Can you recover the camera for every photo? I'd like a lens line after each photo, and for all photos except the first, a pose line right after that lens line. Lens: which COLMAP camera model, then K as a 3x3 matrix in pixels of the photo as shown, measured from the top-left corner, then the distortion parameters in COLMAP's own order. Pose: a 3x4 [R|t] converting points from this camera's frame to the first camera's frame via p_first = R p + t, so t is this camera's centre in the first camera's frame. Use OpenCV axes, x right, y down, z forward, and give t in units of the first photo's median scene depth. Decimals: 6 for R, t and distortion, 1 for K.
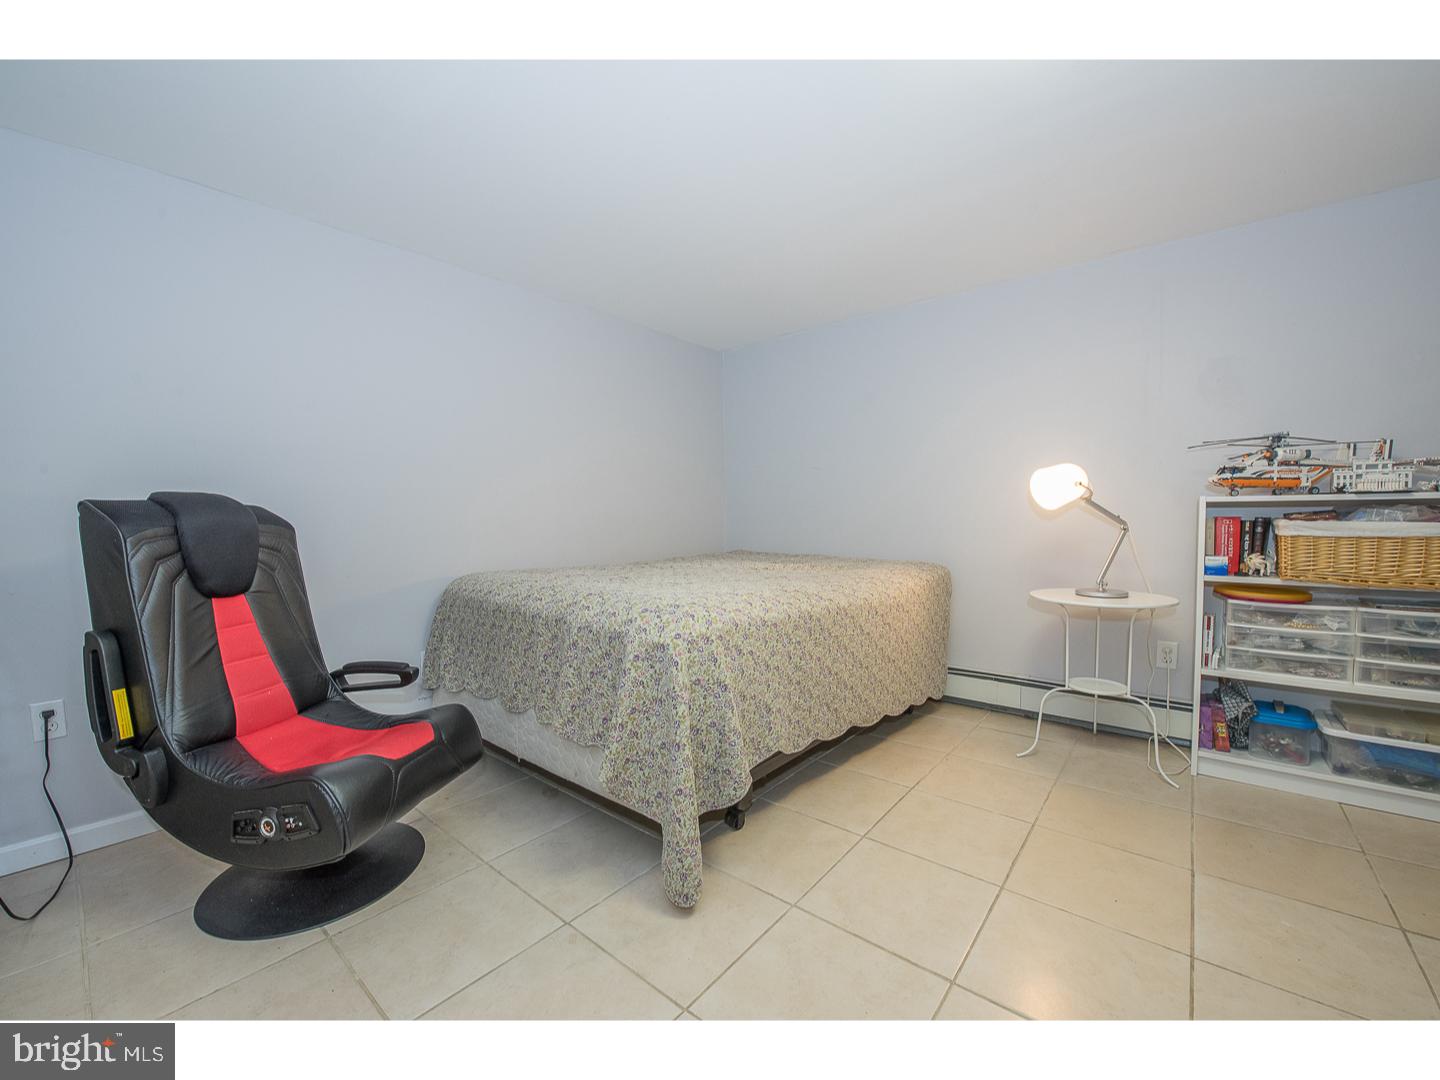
lens RADIAL K [[572.1, 0, 720.0], [0, 572.1, 540.0], [0, 0, 1]] dist [-0.014107, -0.003606]
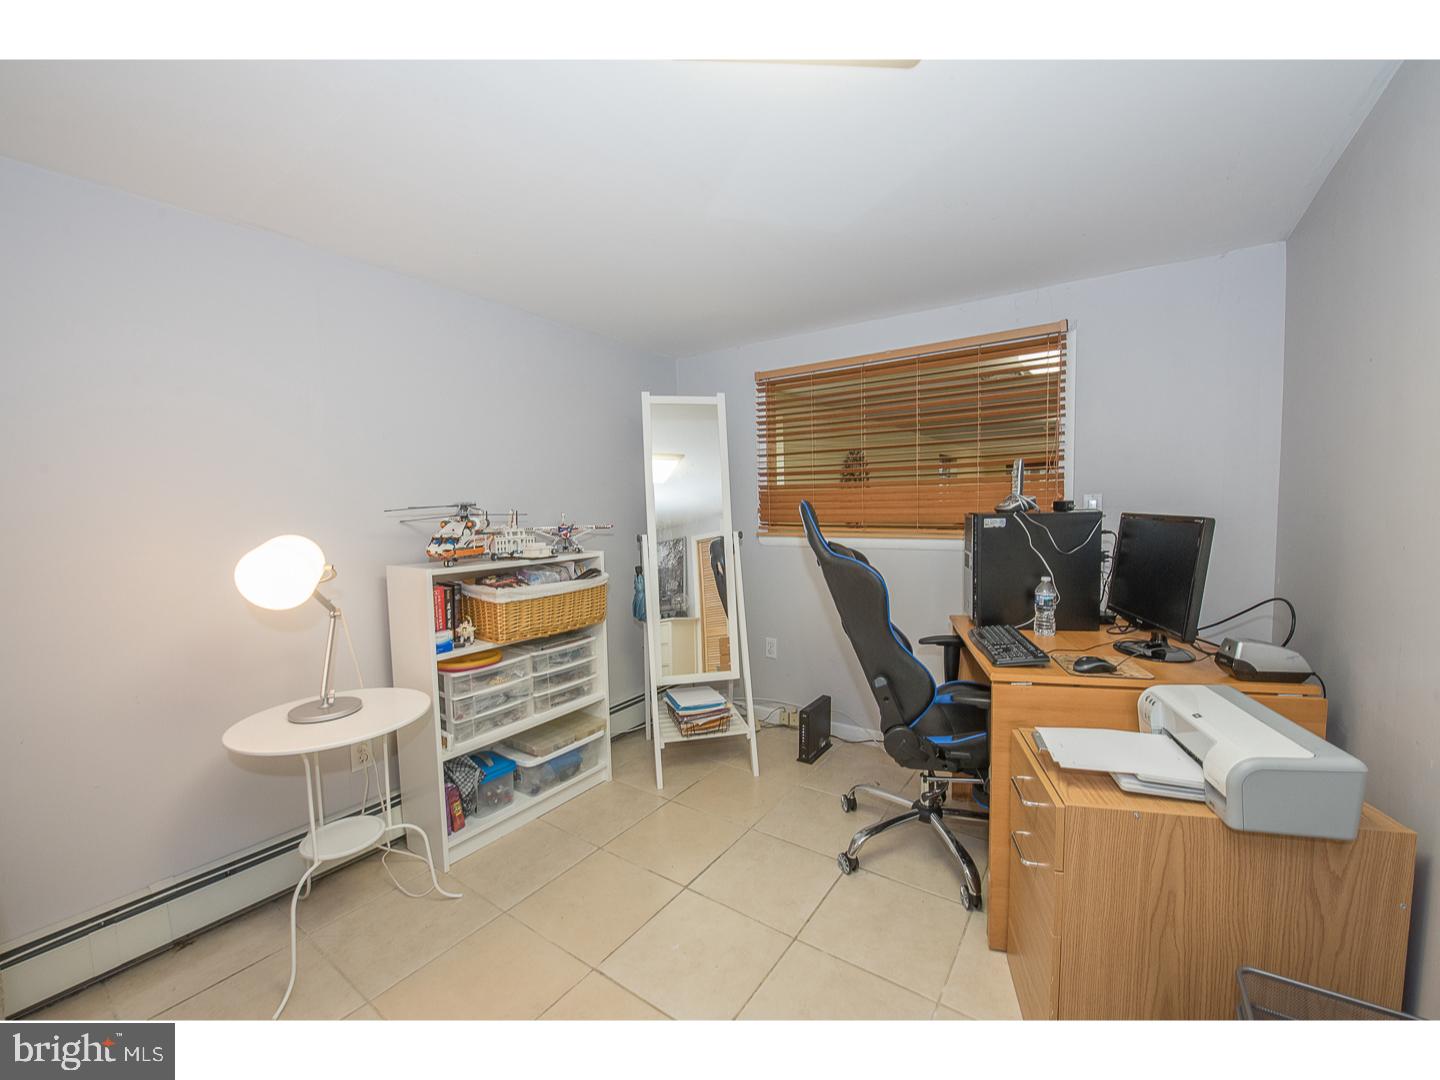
lens RADIAL K [[572.1, 0, 720.0], [0, 572.1, 540.0], [0, 0, 1]] dist [-0.014107, -0.003606]
pose [[-0.091676, -0.048652, 0.994600, -0.095517], [0.057965, 0.996851, 0.054105, -0.154335], [-0.994100, 0.062612, -0.088568, 0.647352]]
